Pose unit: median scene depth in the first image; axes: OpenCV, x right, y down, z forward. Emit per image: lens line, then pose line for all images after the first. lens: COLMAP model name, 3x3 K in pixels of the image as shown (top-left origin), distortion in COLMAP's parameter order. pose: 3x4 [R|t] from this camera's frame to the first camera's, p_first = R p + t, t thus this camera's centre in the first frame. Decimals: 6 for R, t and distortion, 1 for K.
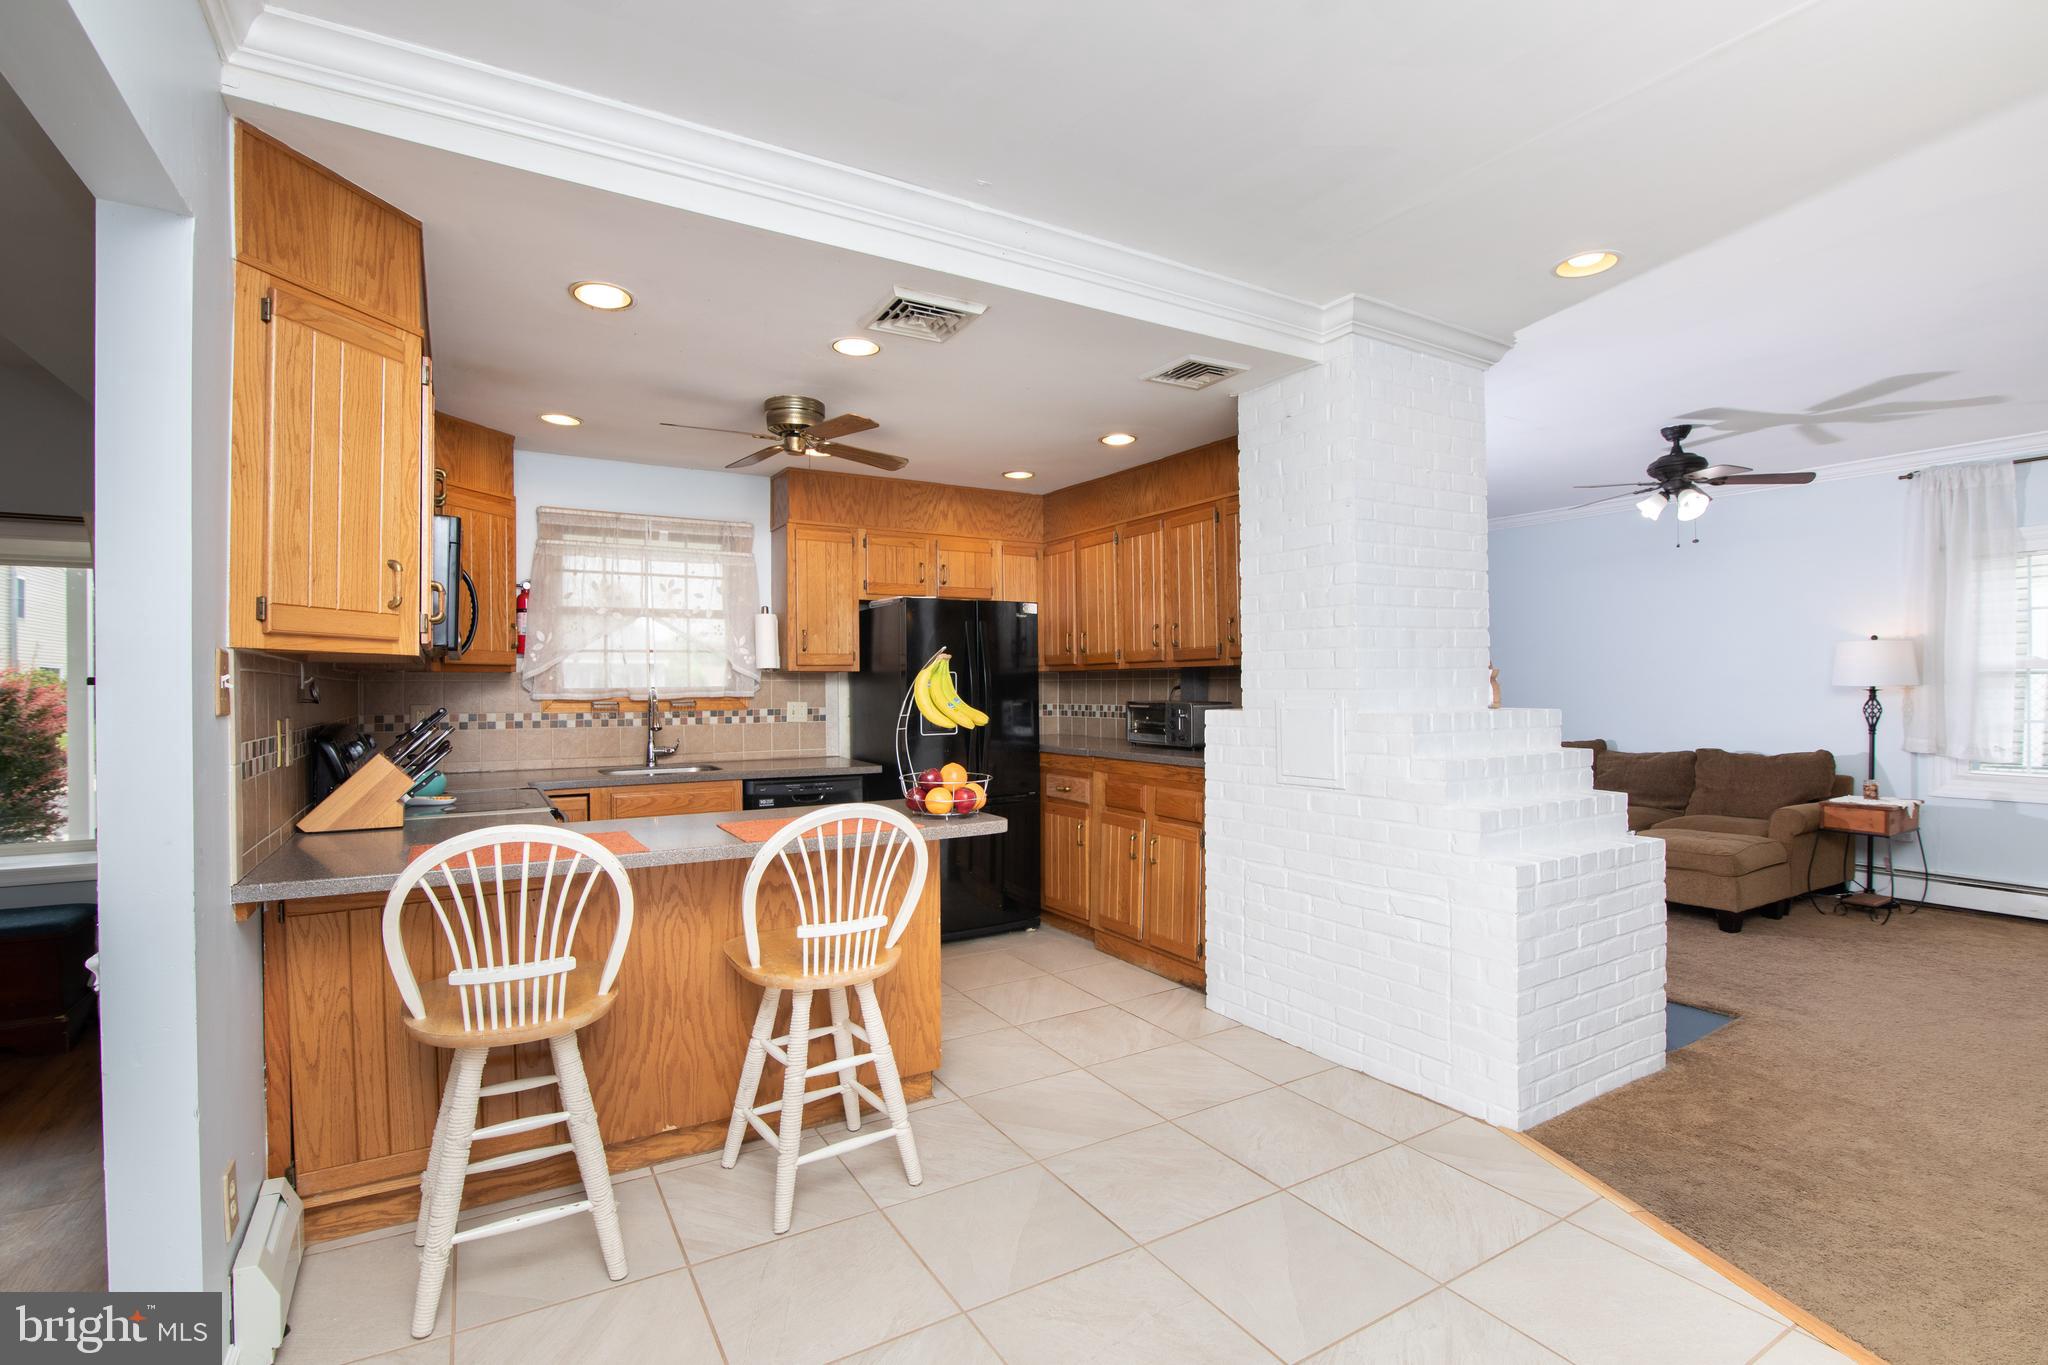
lens RADIAL K [[927.4, 0, 1021.6], [0, 927.4, 679.8], [0, 0, 1]] dist [-0.016514, -0.000276]
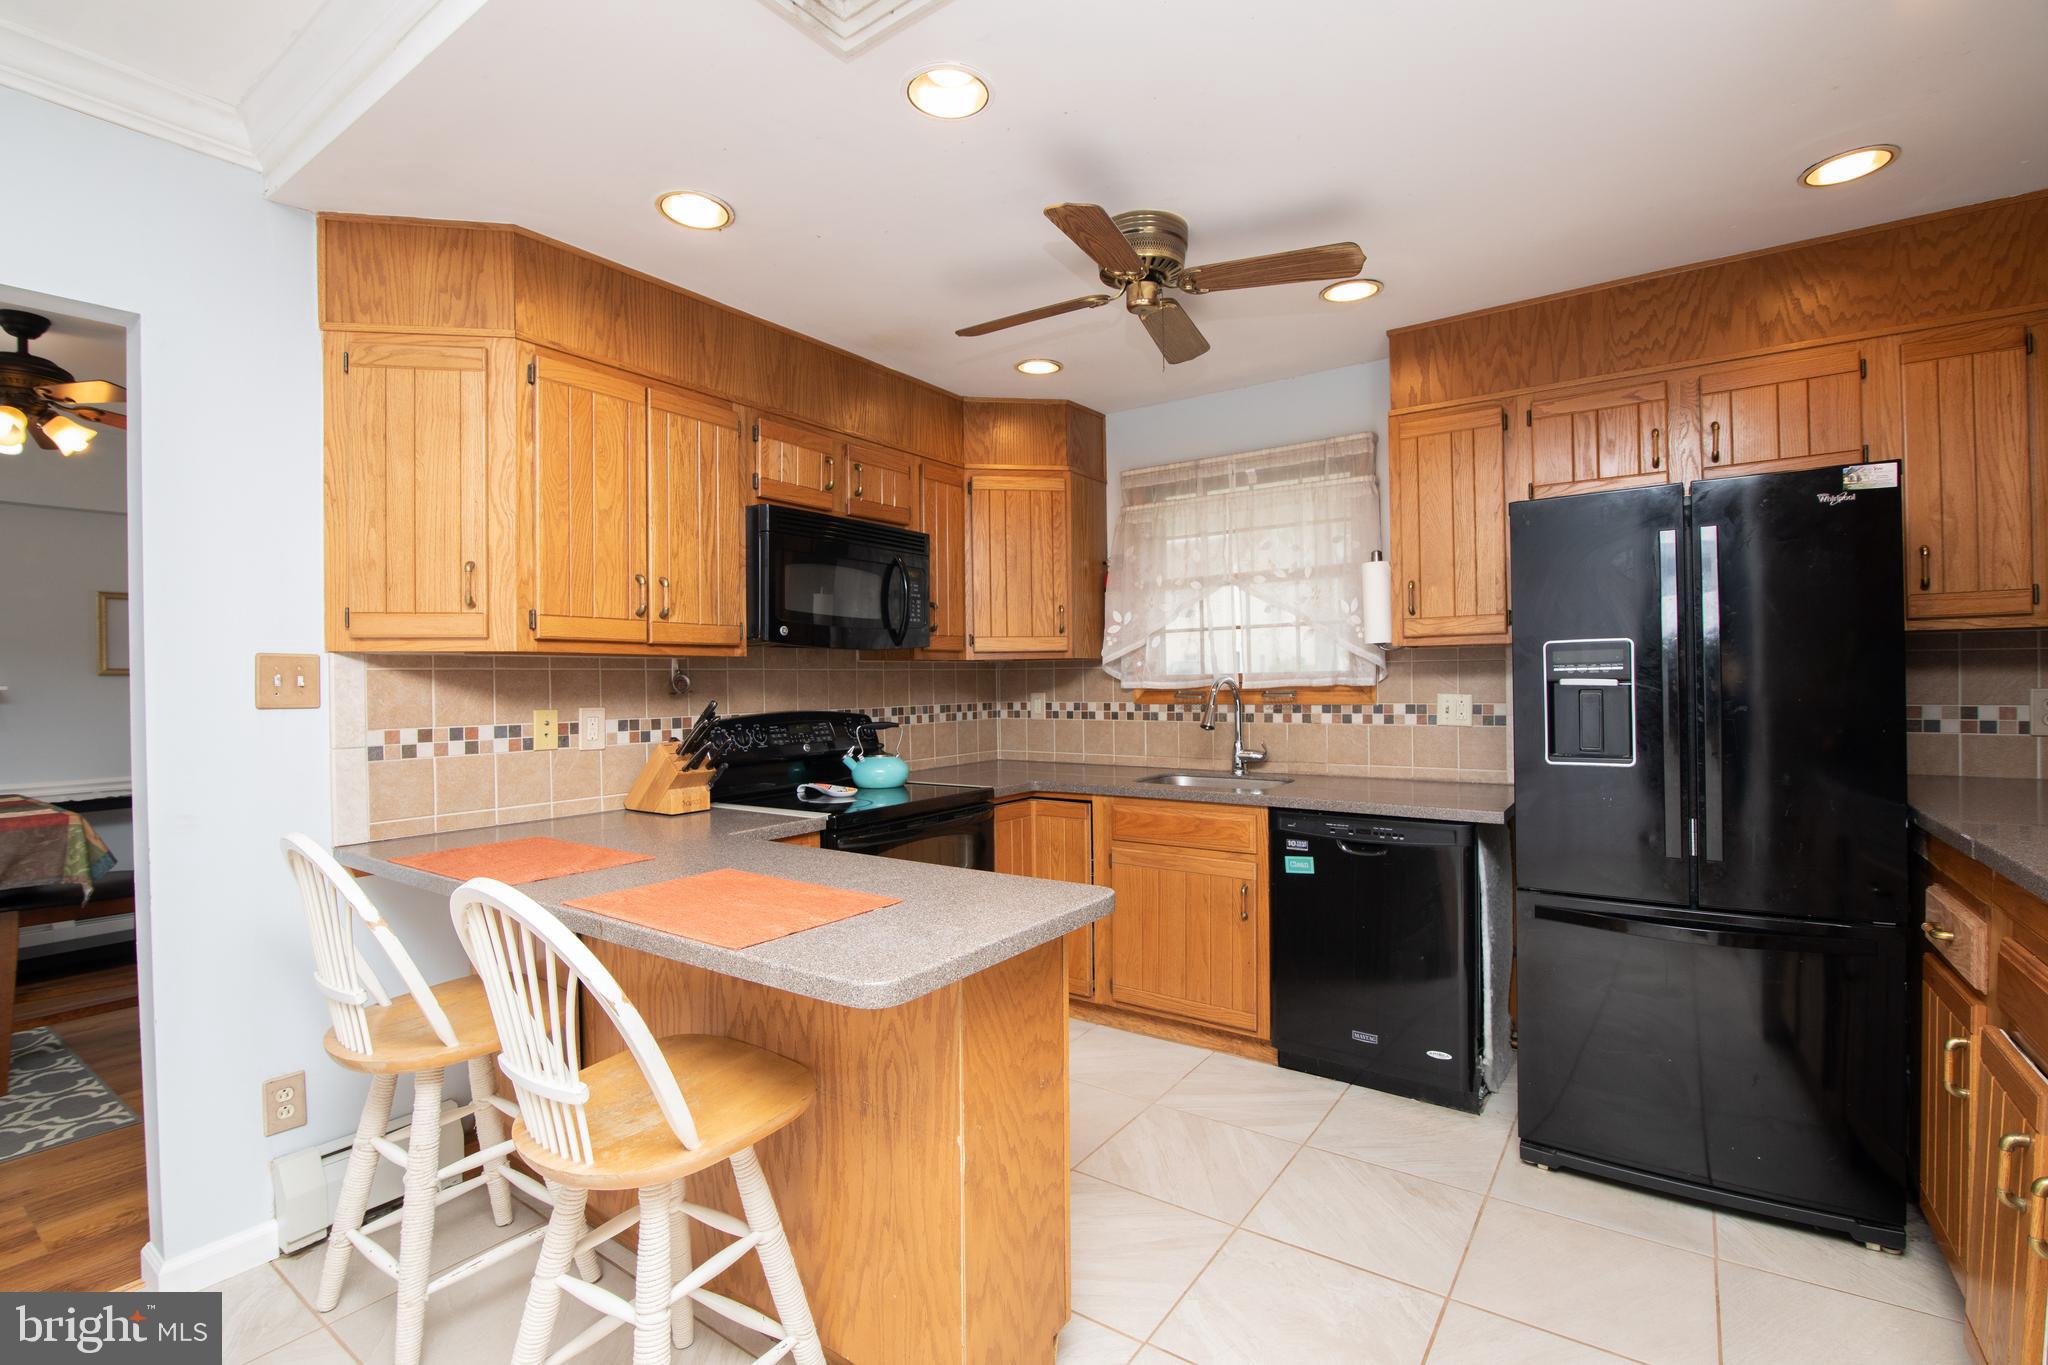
lens RADIAL K [[927.4, 0, 1021.6], [0, 927.4, 679.8], [0, 0, 1]] dist [-0.016514, -0.000276]
pose [[0.406463, 0.001209, -0.913666, 0.239284], [0.017794, 0.999799, 0.009239, 0.003158], [0.913494, -0.020013, 0.406360, 0.514213]]
